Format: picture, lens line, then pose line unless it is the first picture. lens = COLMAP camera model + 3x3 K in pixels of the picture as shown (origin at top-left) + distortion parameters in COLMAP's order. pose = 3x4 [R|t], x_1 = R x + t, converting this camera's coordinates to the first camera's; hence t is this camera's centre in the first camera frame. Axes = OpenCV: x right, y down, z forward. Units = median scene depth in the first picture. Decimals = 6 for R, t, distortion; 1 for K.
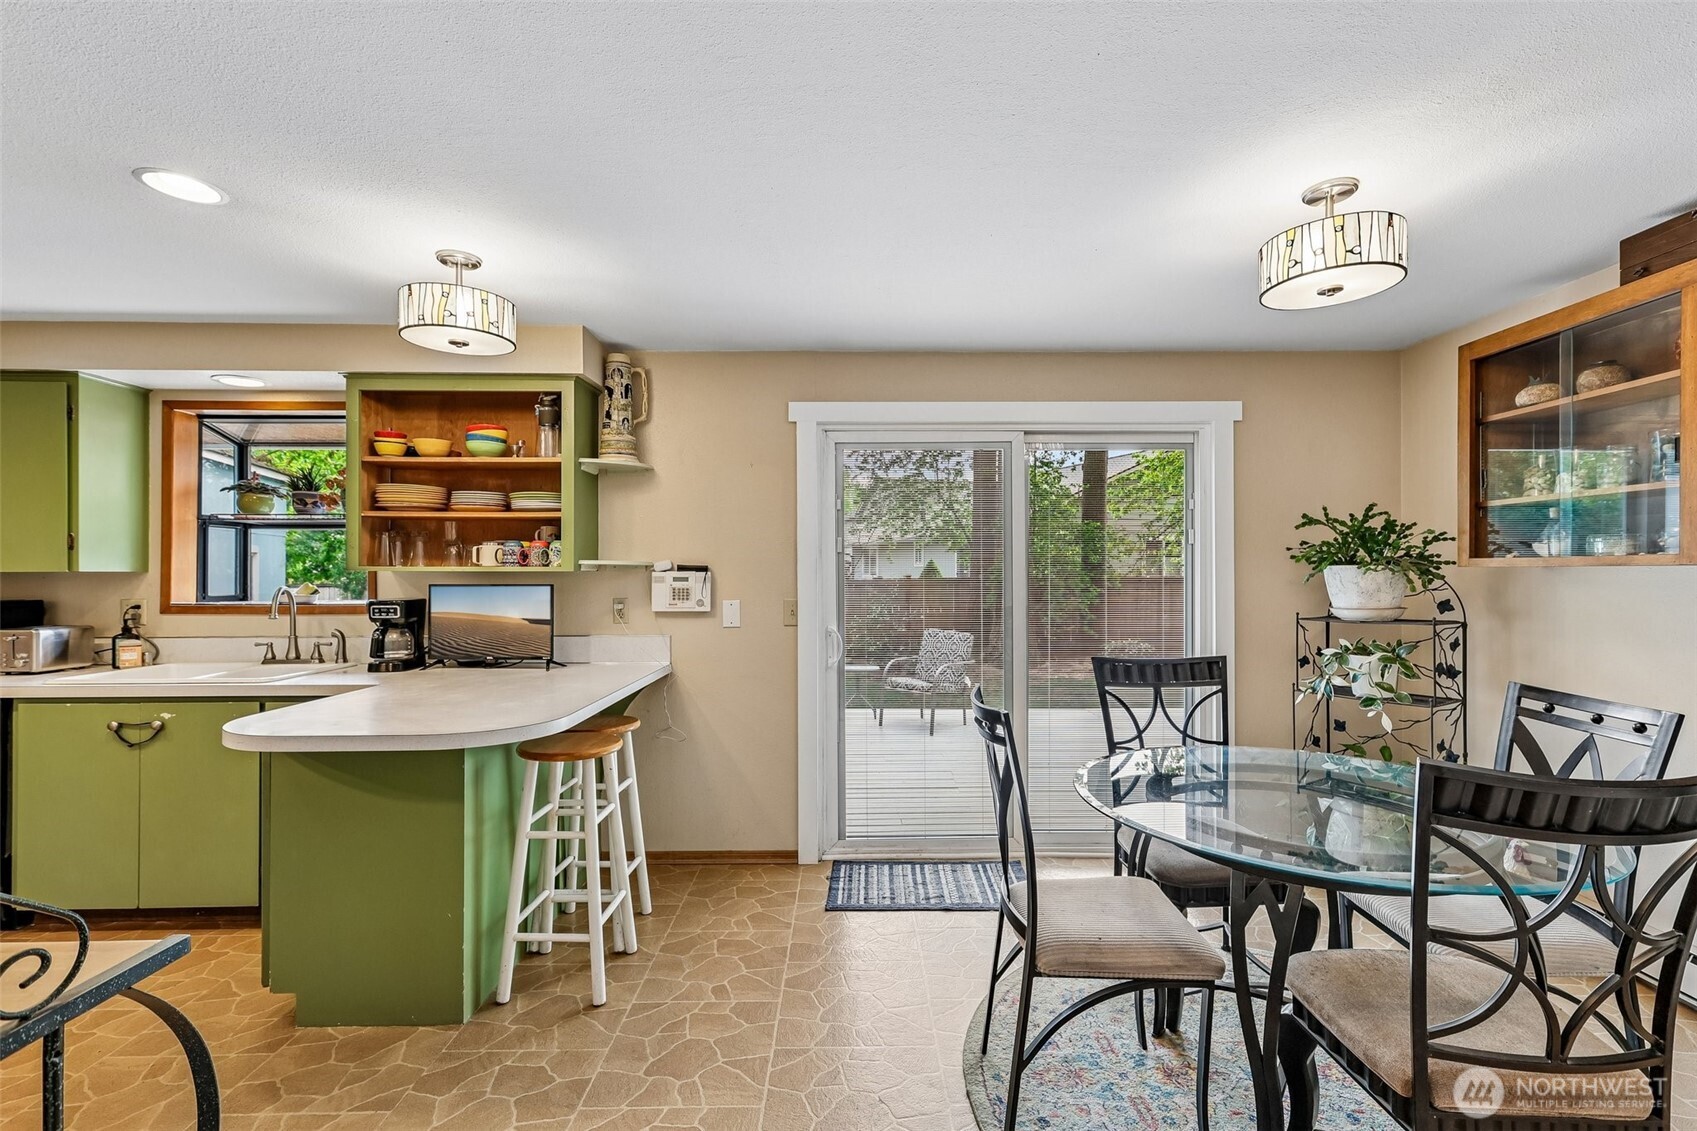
lens RADIAL K [[752.3, 0, 850.7], [0, 752.3, 569.0], [0, 0, 1]] dist [0.001205, 0.004073]
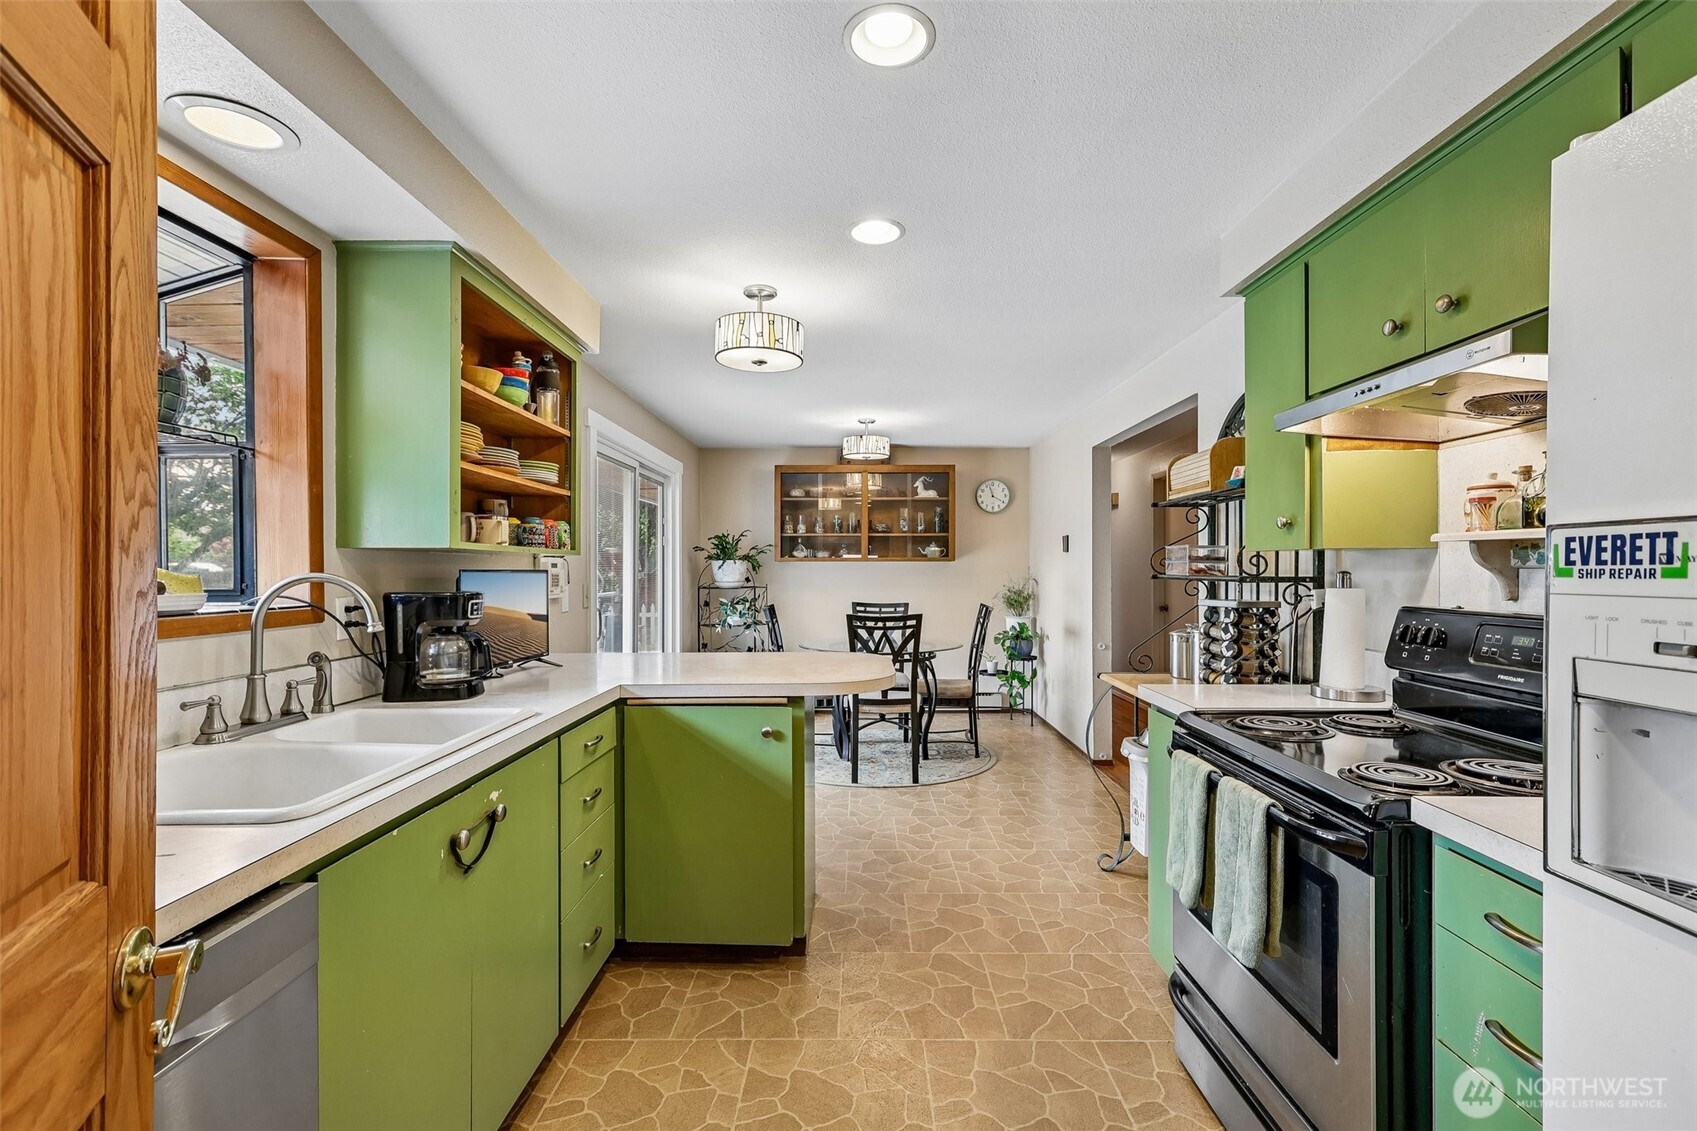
lens RADIAL K [[752.3, 0, 850.6], [0, 752.3, 566.9], [0, 0, 1]] dist [0.001205, 0.004073]
pose [[0.023118, 0.004856, 0.999721, -1.253729], [-0.001174, 0.999988, -0.004830, 0.020984], [-0.999732, -0.001062, 0.023123, 0.613983]]
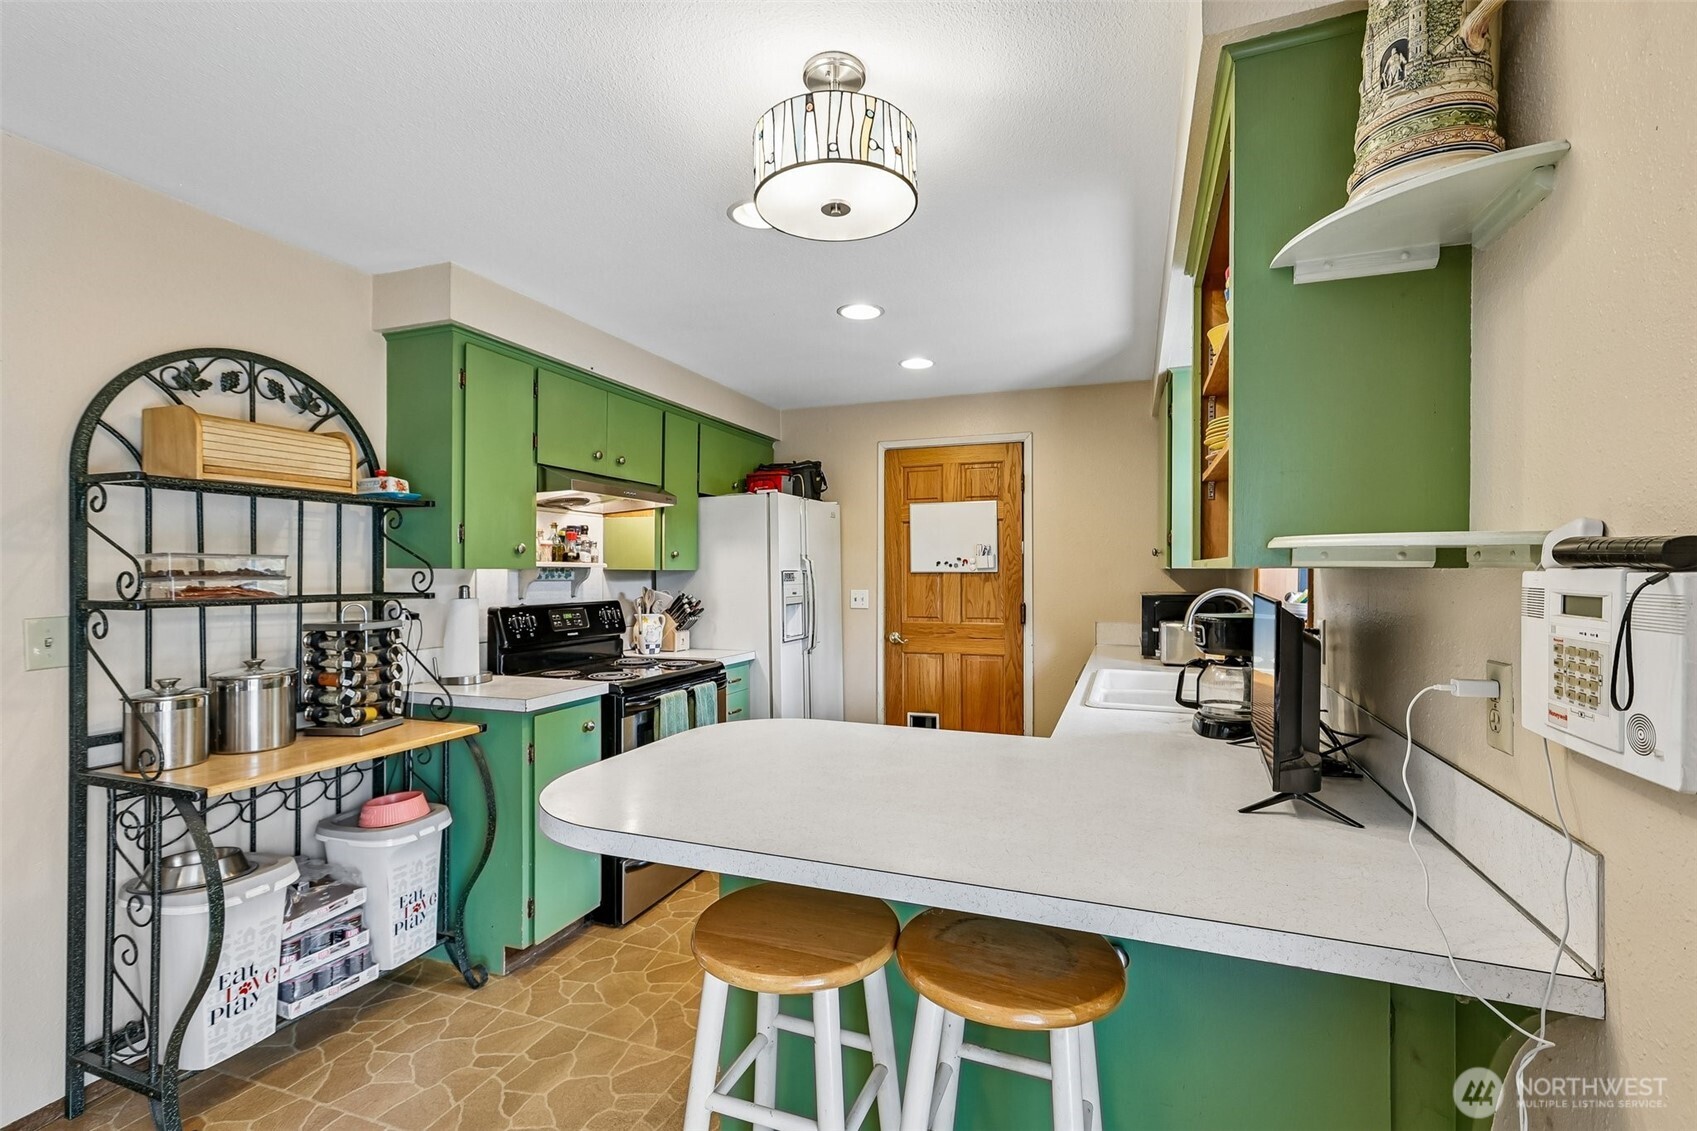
lens RADIAL K [[752.3, 0, 860.0], [0, 752.3, 571.7], [0, 0, 1]] dist [0.001205, 0.004073]
pose [[-0.348544, 0.005184, -0.937278, 0.050023], [0.003590, 0.999985, 0.004195, 0.002483], [0.937286, -0.001903, -0.348557, 0.916475]]
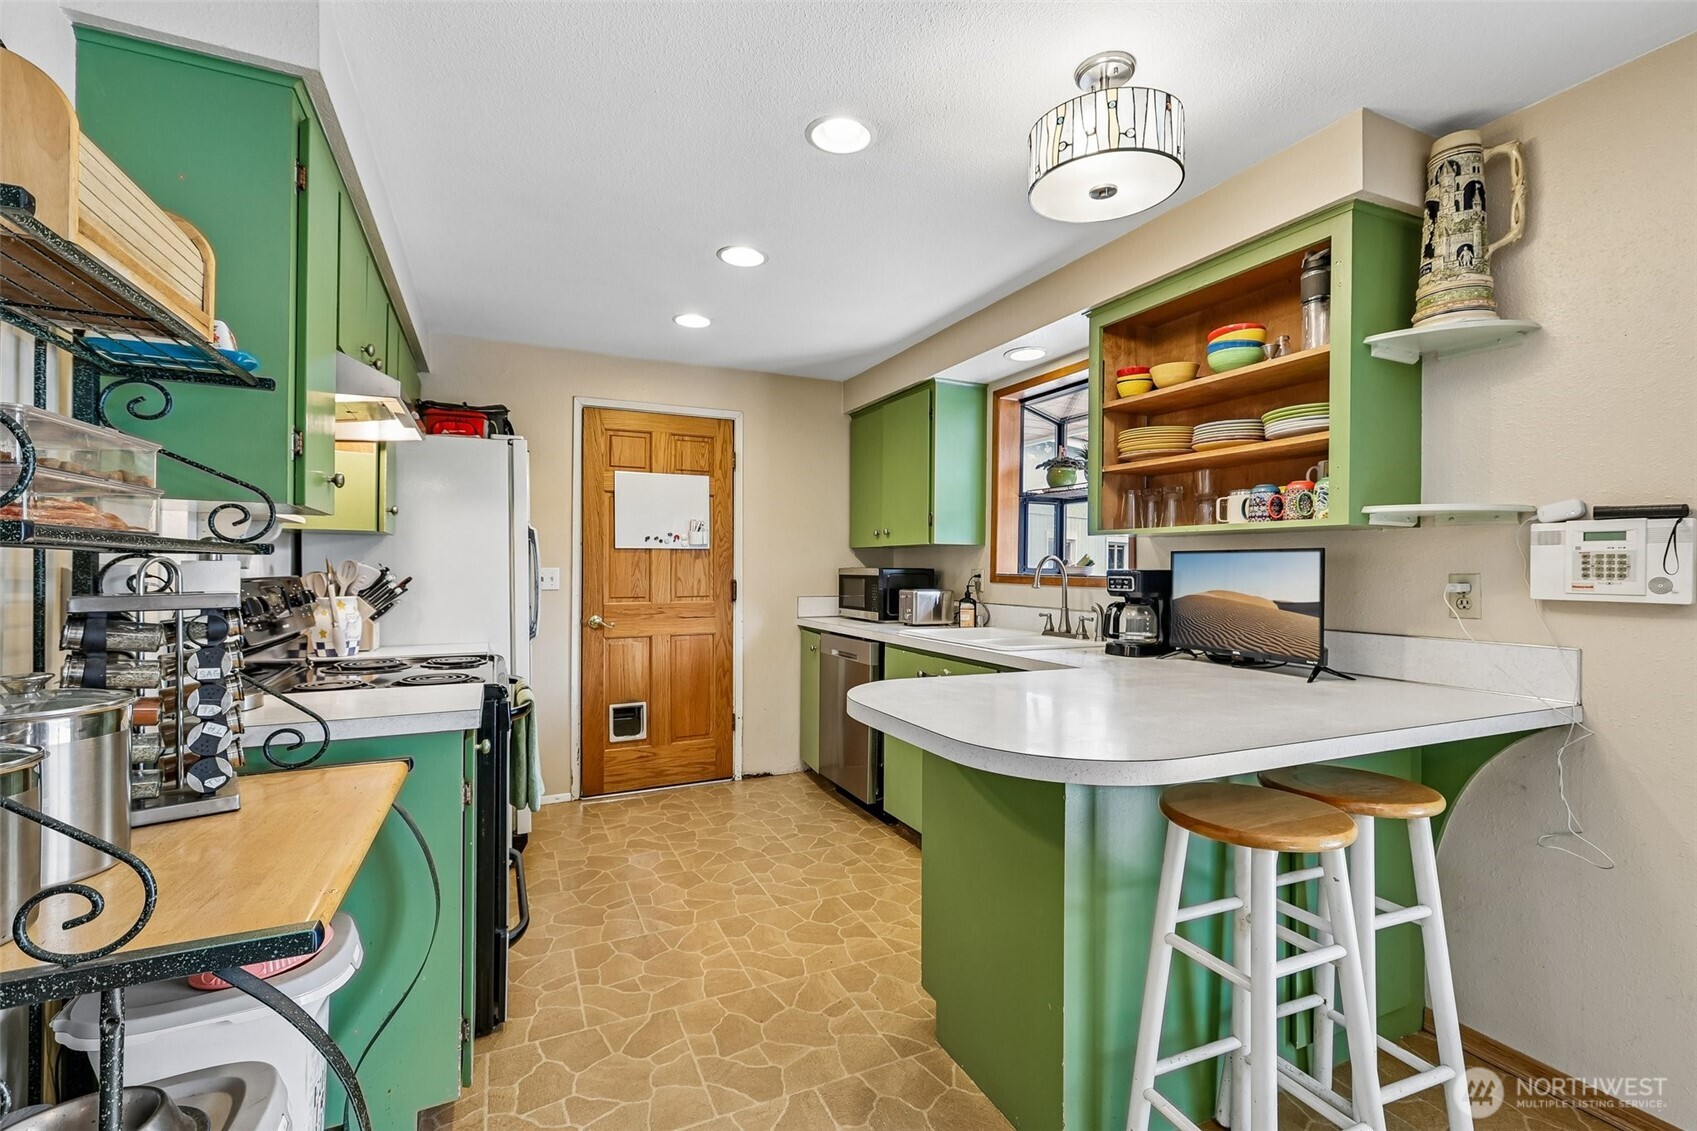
lens RADIAL K [[752.3, 0, 860.5], [0, 752.3, 565.4], [0, 0, 1]] dist [0.001205, 0.004073]
pose [[0.423897, 0.002170, -0.905708, 0.014525], [-0.003873, 0.999992, 0.000583, 0.035905], [0.905702, 0.003260, 0.423902, 0.369750]]
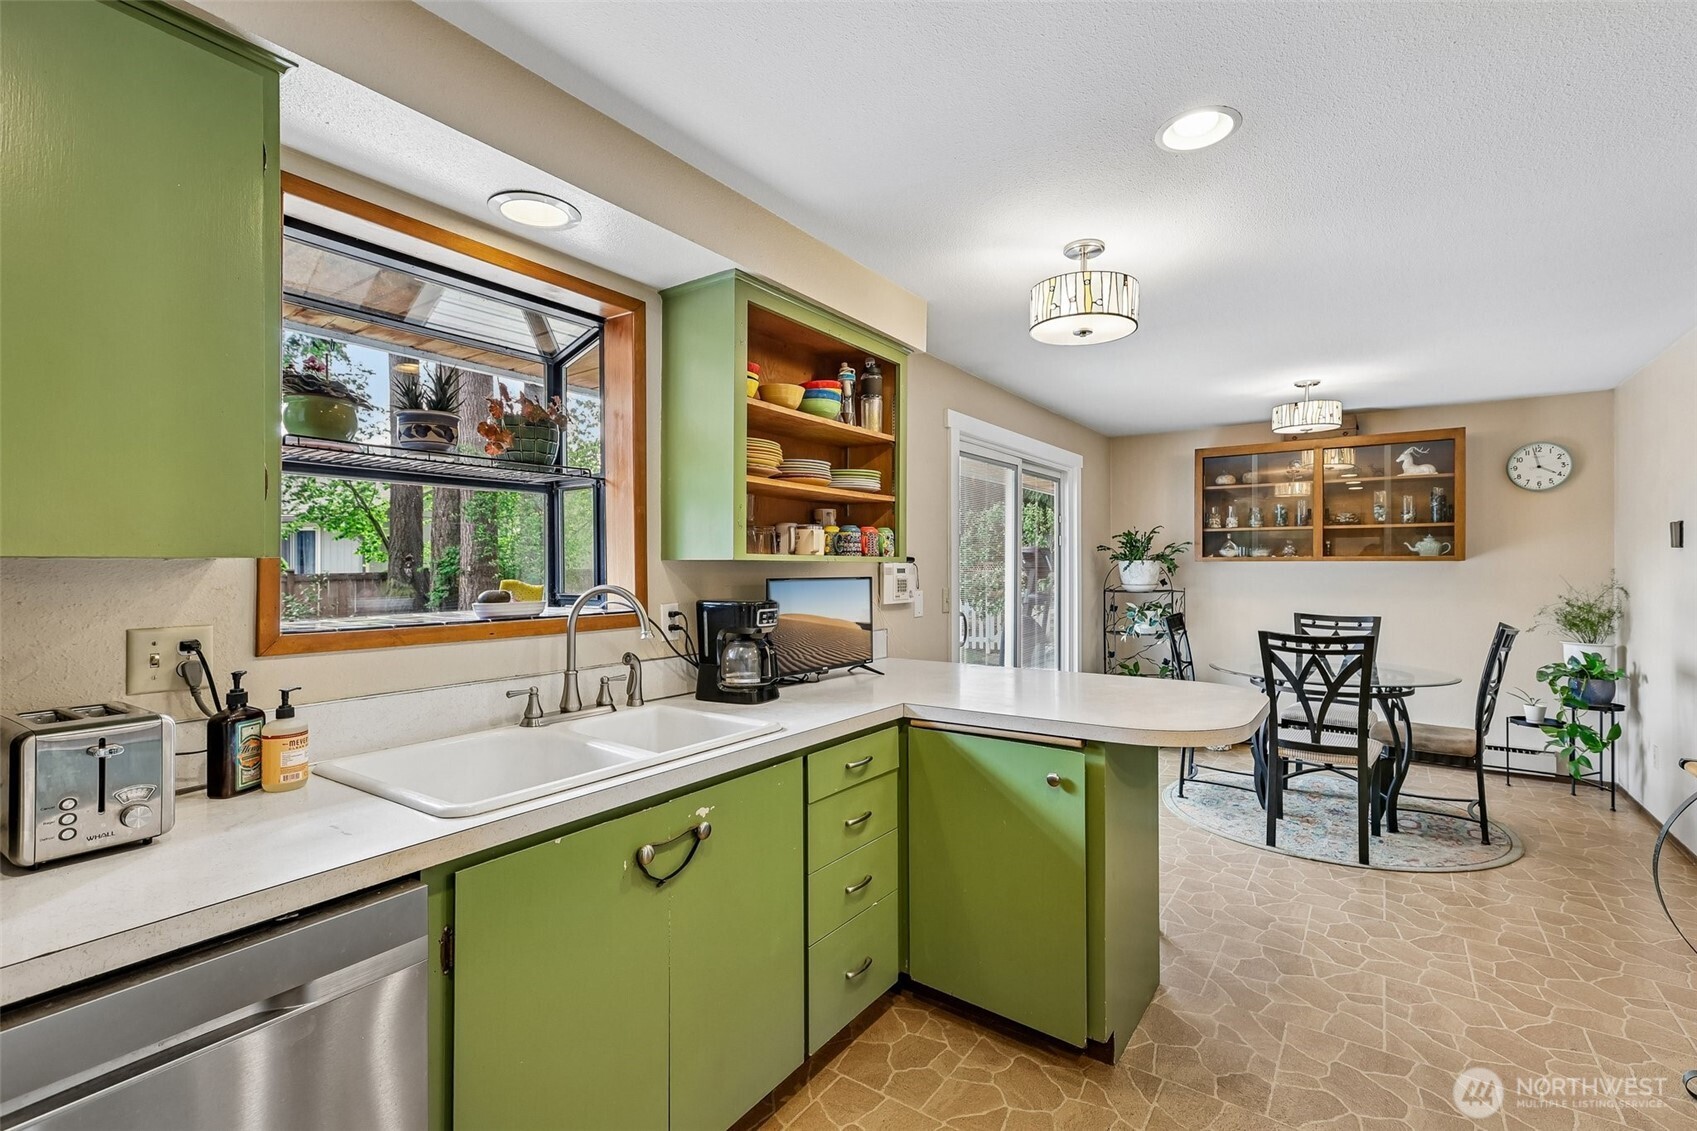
lens RADIAL K [[752.3, 0, 853.7], [0, 752.3, 563.4], [0, 0, 1]] dist [0.001205, 0.004073]
pose [[0.584983, 0.002876, 0.811040, -1.111018], [-0.002484, 0.999995, -0.001754, 0.006538], [-0.811042, -0.000988, 0.584988, 0.491941]]
